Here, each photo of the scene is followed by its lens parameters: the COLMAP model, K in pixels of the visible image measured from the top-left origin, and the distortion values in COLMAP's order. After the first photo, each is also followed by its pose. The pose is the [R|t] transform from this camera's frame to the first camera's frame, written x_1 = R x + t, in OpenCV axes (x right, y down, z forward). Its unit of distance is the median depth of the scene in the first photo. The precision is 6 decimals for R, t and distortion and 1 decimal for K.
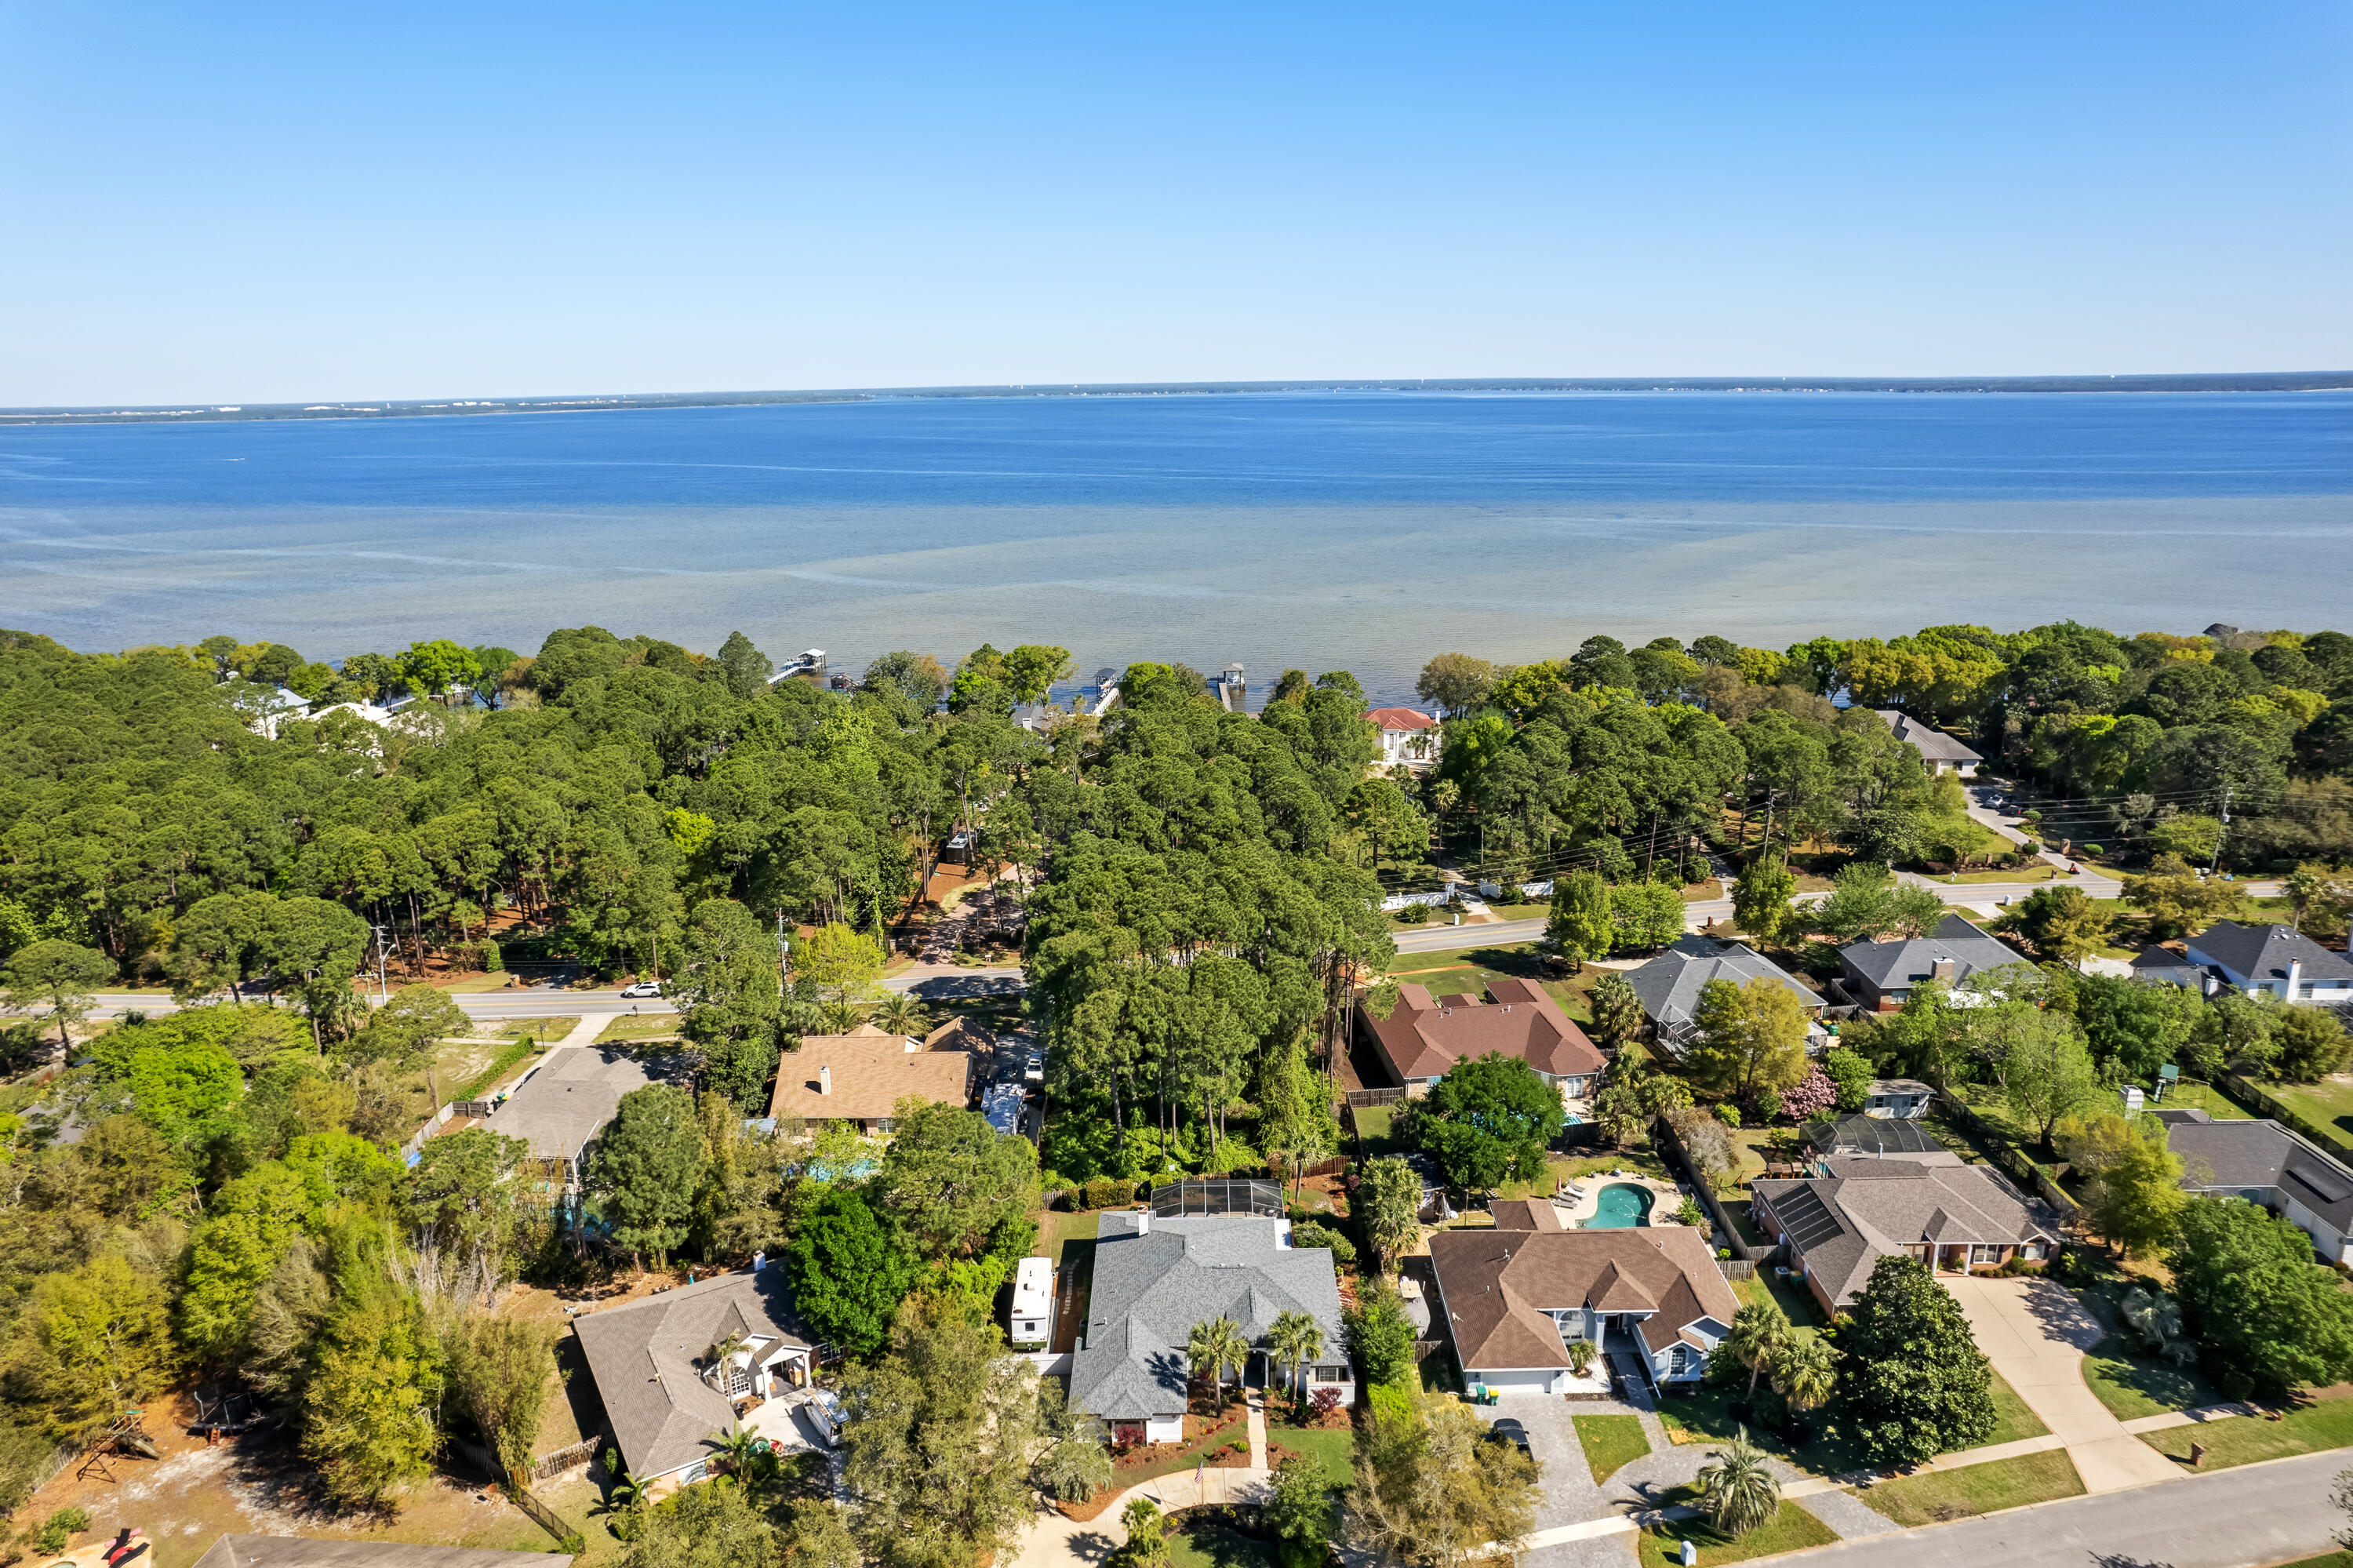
lens RADIAL K [[1513.6, 0, 1173.8], [0, 1513.6, 794.3], [0, 0, 1]] dist [-0.061316, 0.053845]
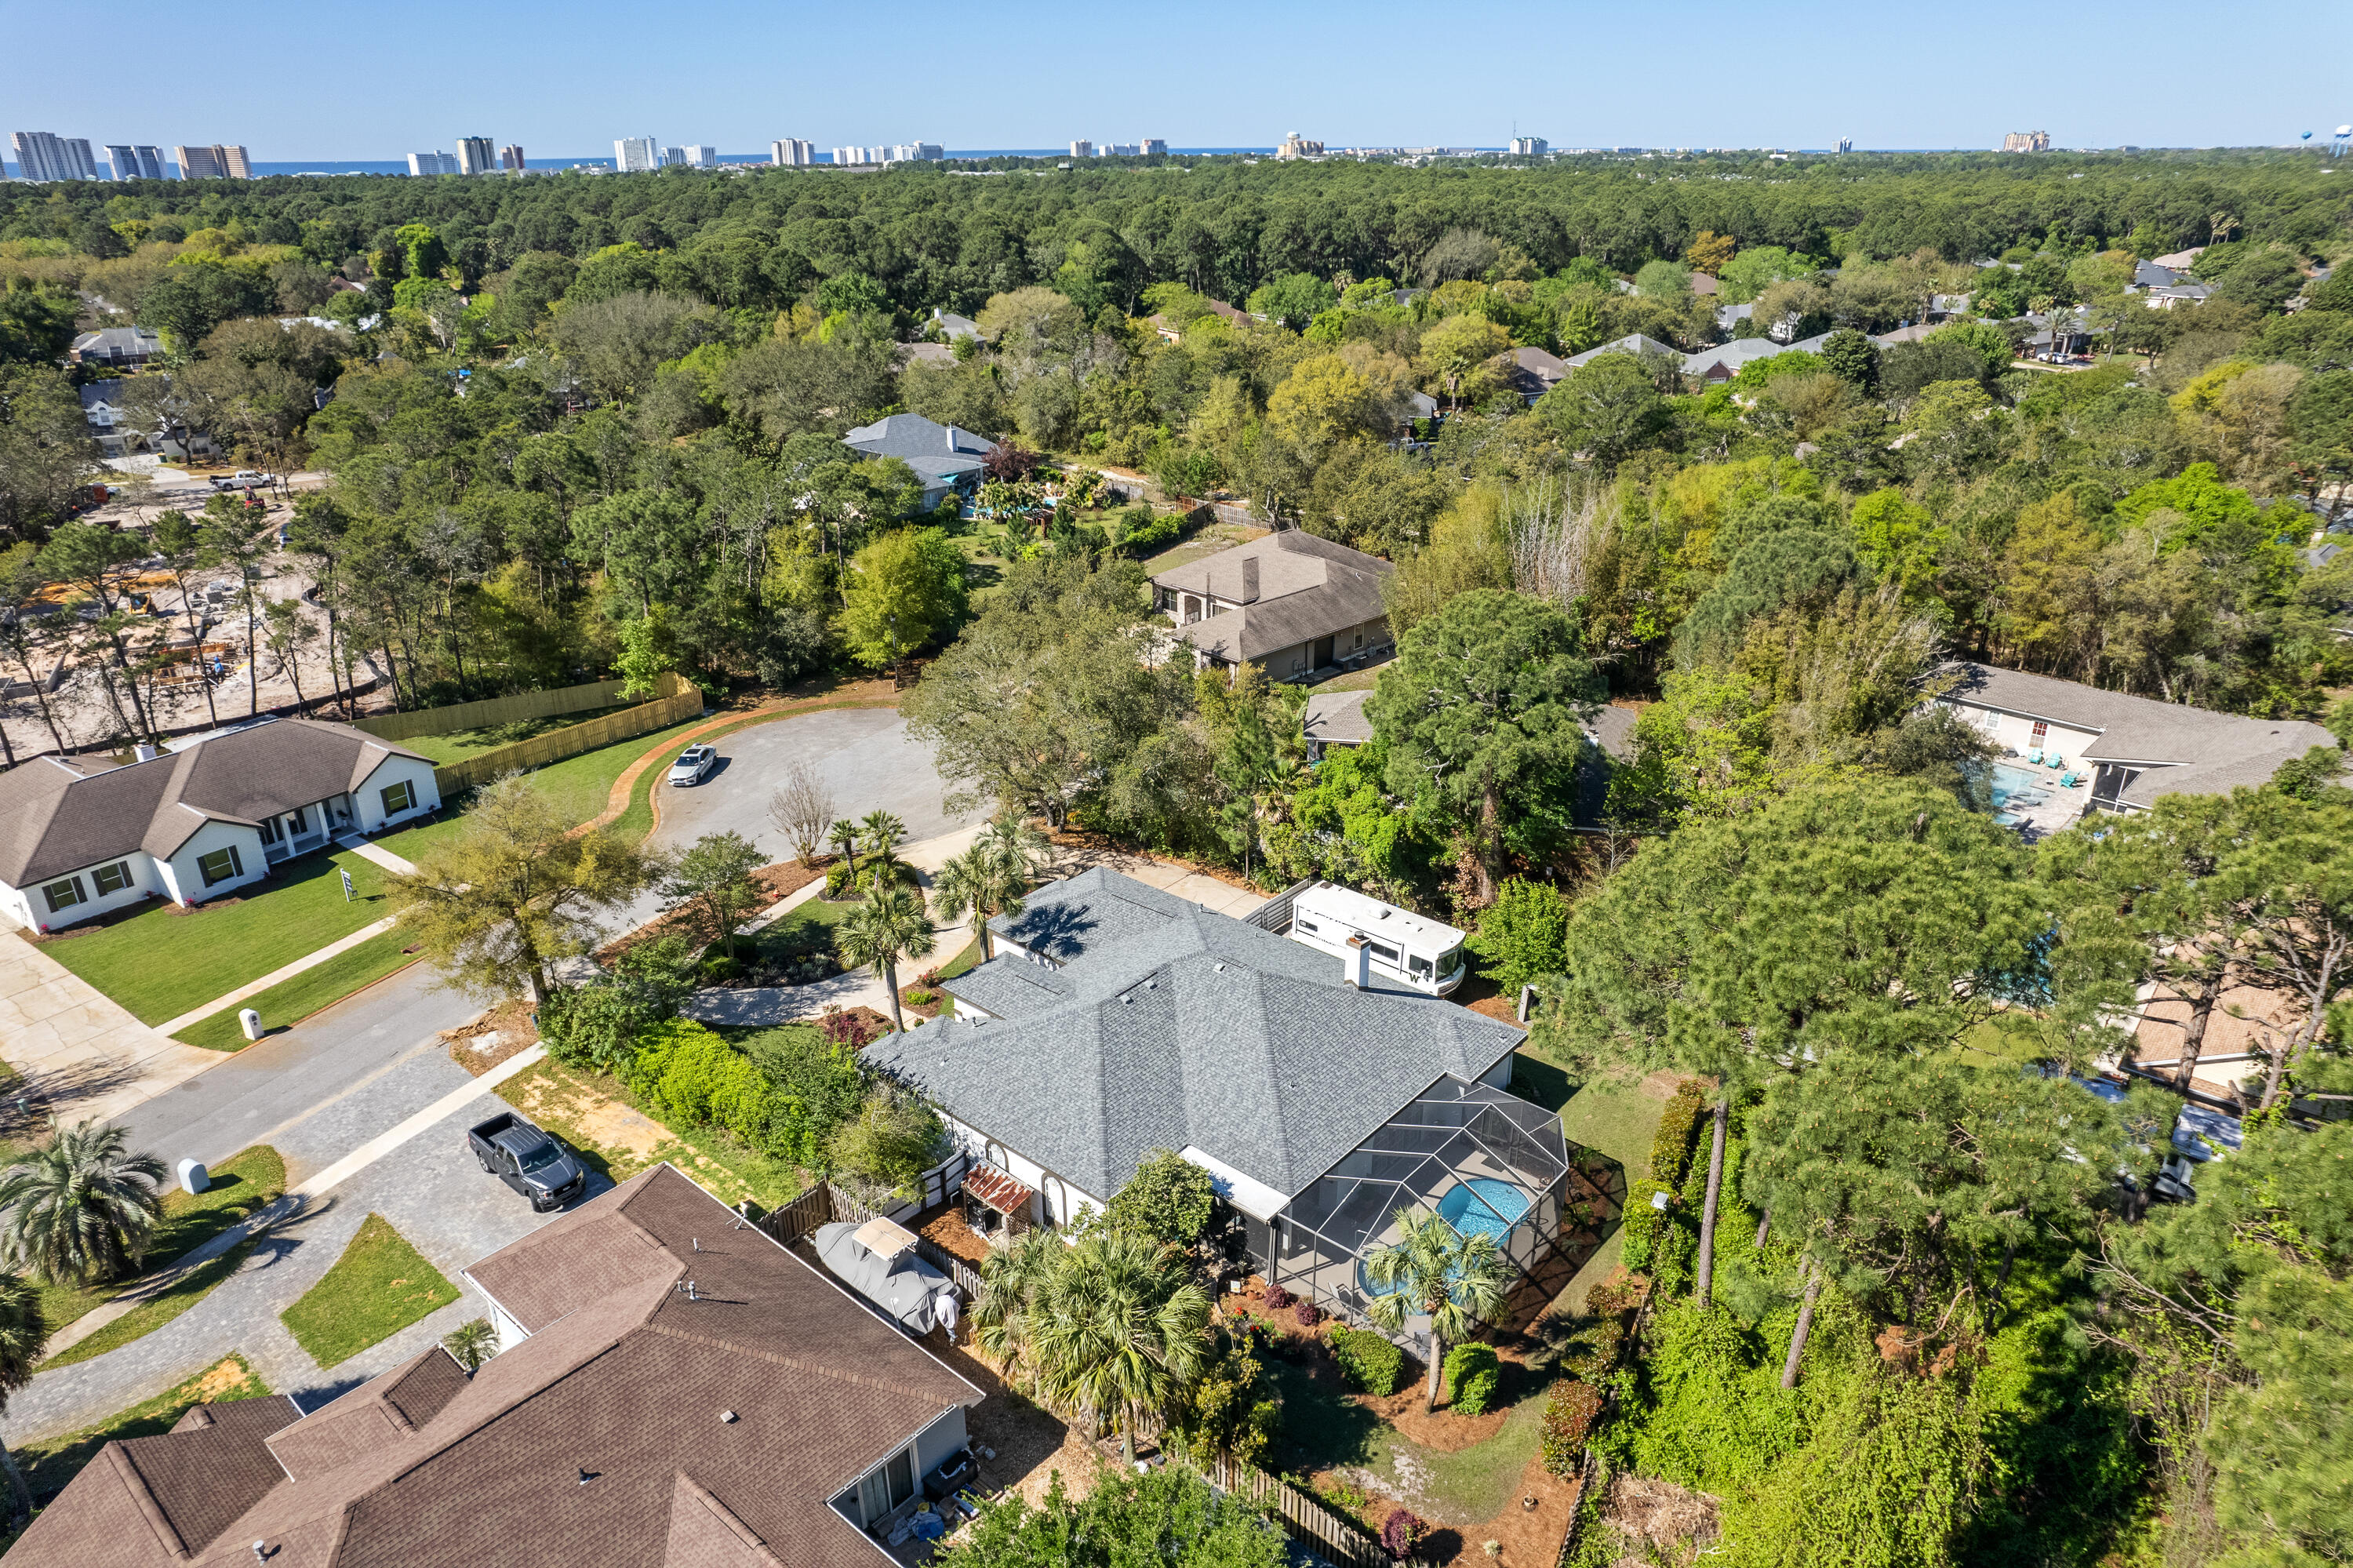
lens RADIAL K [[1518.5, 0, 1176.5], [0, 1518.5, 784.0], [0, 0, 1]] dist [-0.068689, 0.071811]
pose [[-0.653819, 0.302447, -0.693575, 0.410112], [-0.188387, 0.822705, 0.536346, -0.030600], [0.732824, 0.481334, -0.480924, 1.361728]]
